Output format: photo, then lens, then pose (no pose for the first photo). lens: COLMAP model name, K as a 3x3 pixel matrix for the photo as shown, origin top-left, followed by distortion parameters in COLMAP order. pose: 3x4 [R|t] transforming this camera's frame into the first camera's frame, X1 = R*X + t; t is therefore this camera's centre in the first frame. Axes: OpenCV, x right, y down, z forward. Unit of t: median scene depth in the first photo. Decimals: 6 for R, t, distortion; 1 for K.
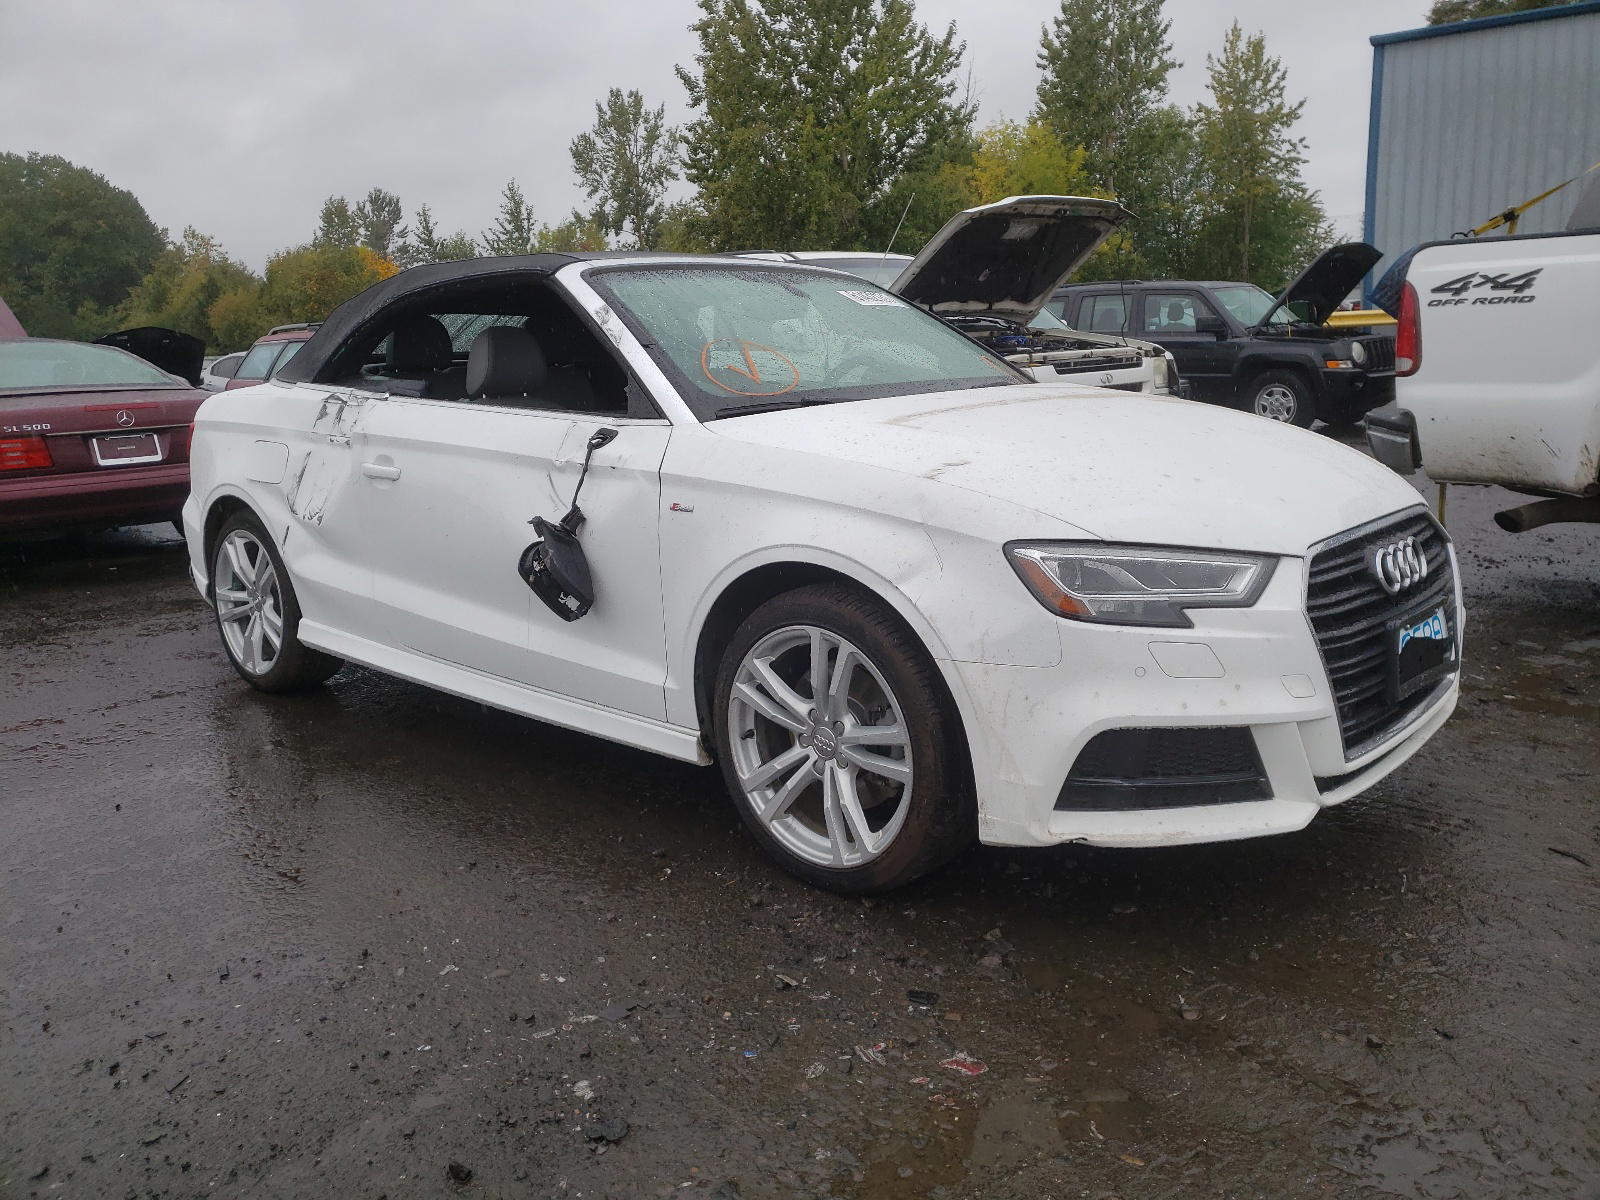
lens RADIAL K [[1214.1, 0, 802.9], [0, 1214.1, 595.7], [0, 0, 1]] dist [0.046258, 0.004986]
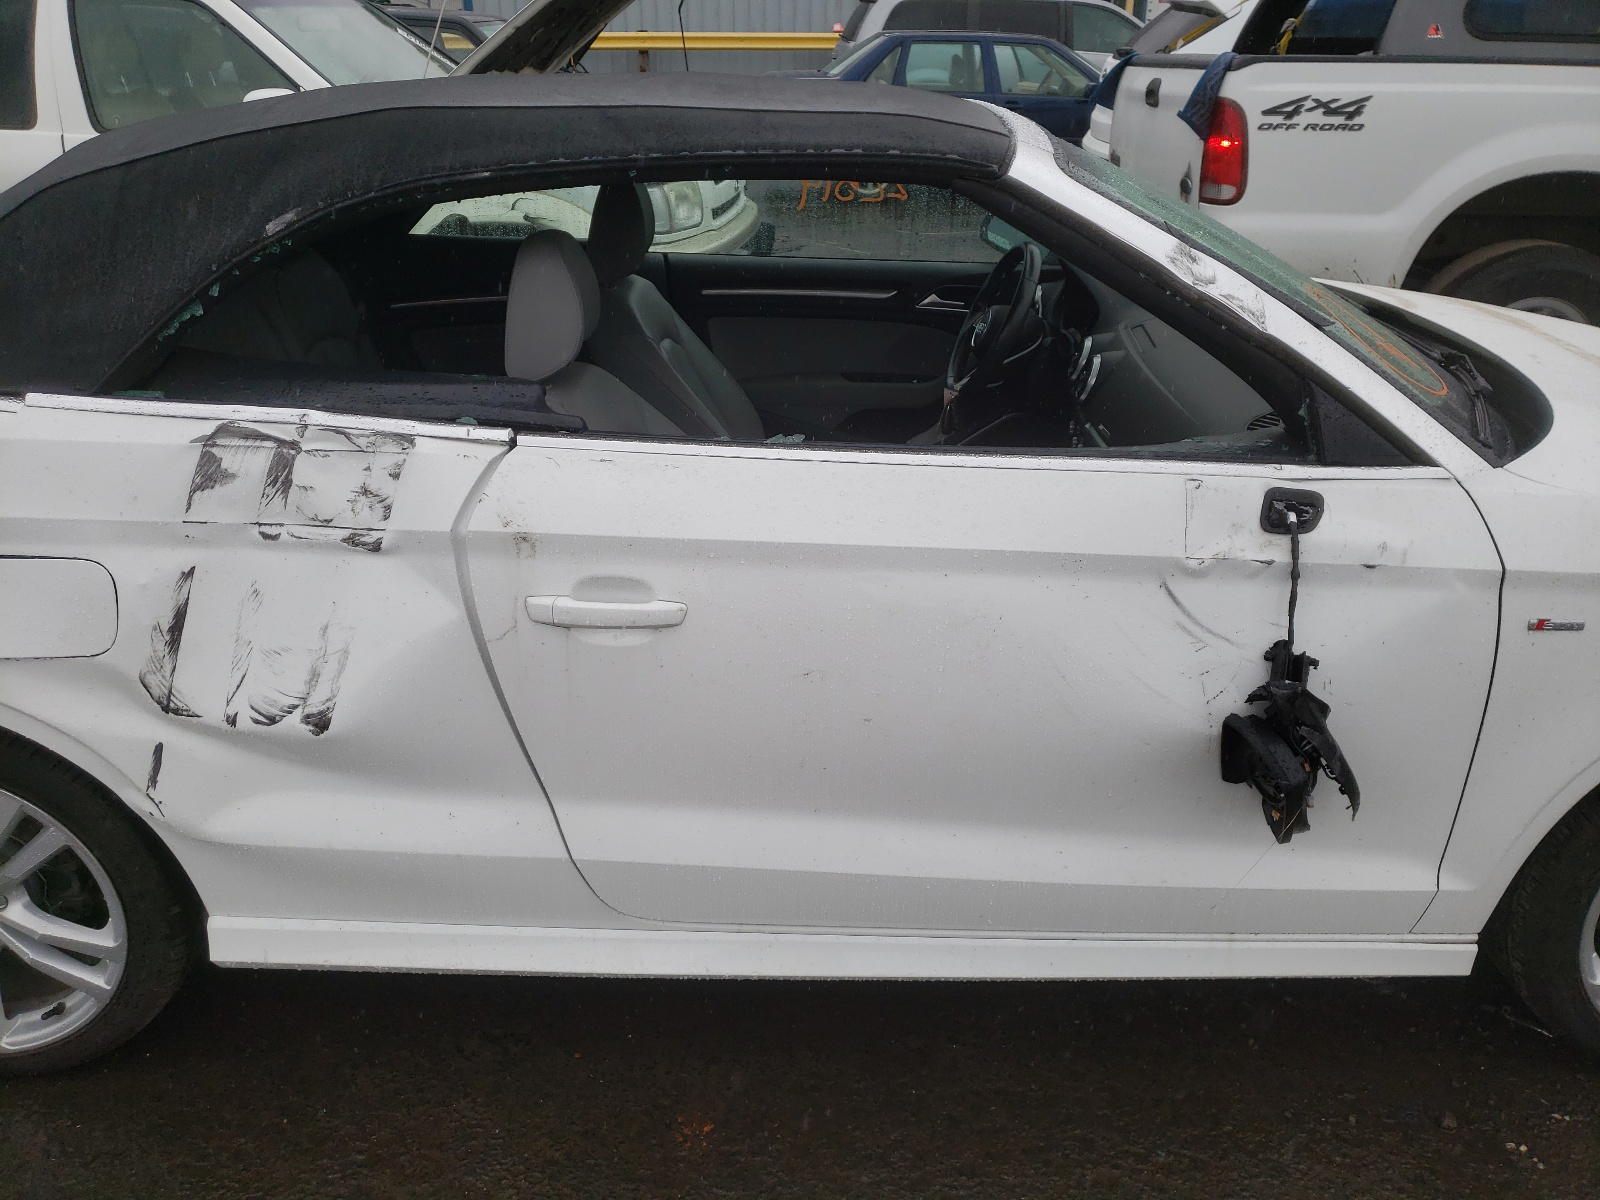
lens RADIAL K [[1214.1, 0, 796.1], [0, 1214.1, 601.9], [0, 0, 1]] dist [0.046258, 0.004986]
pose [[0.746922, -0.251508, 0.615509, -0.512829], [0.113369, 0.960317, 0.254830, -0.191721], [-0.655175, -0.120558, 0.745796, 0.546189]]
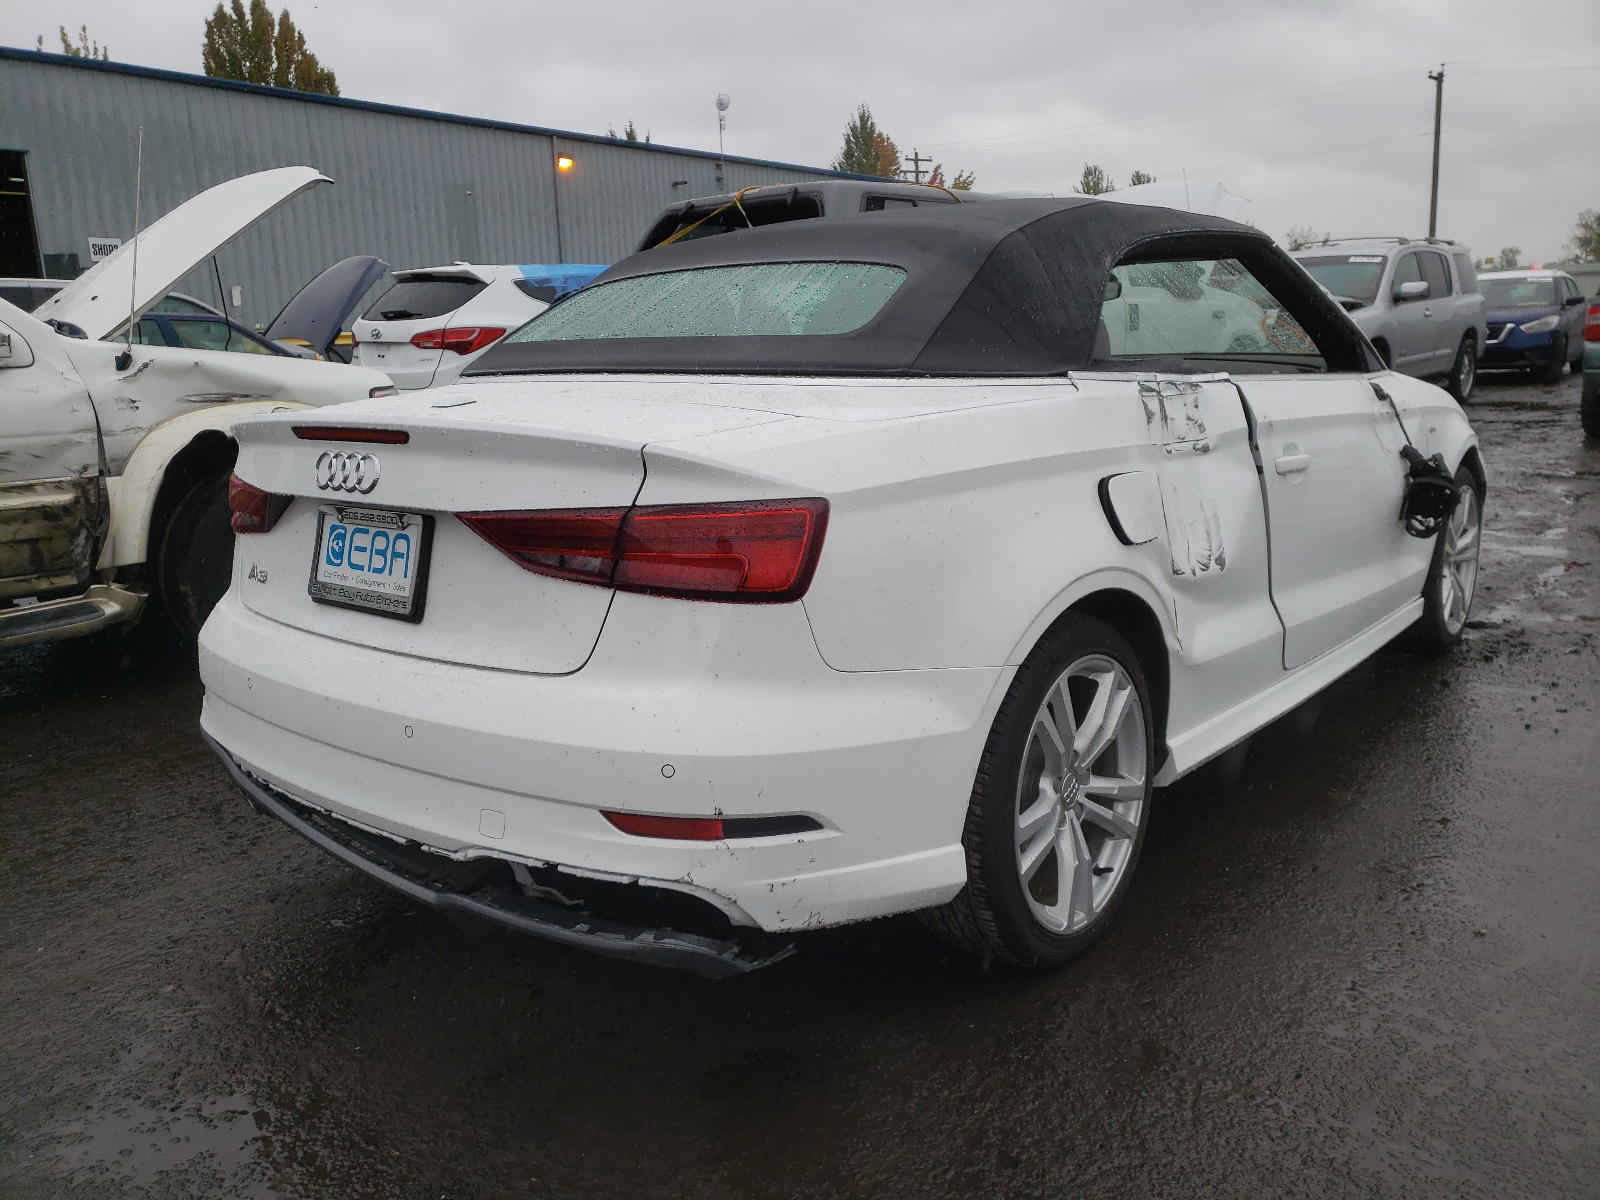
lens RADIAL K [[1214.1, 0, 800.1], [0, 1214.1, 602.4], [0, 0, 1]] dist [0.046258, 0.004986]
pose [[-0.023548, -0.185107, 0.982436, -1.033932], [0.236322, 0.953827, 0.185381, -0.216419], [-0.971389, 0.236537, 0.021285, 1.185457]]
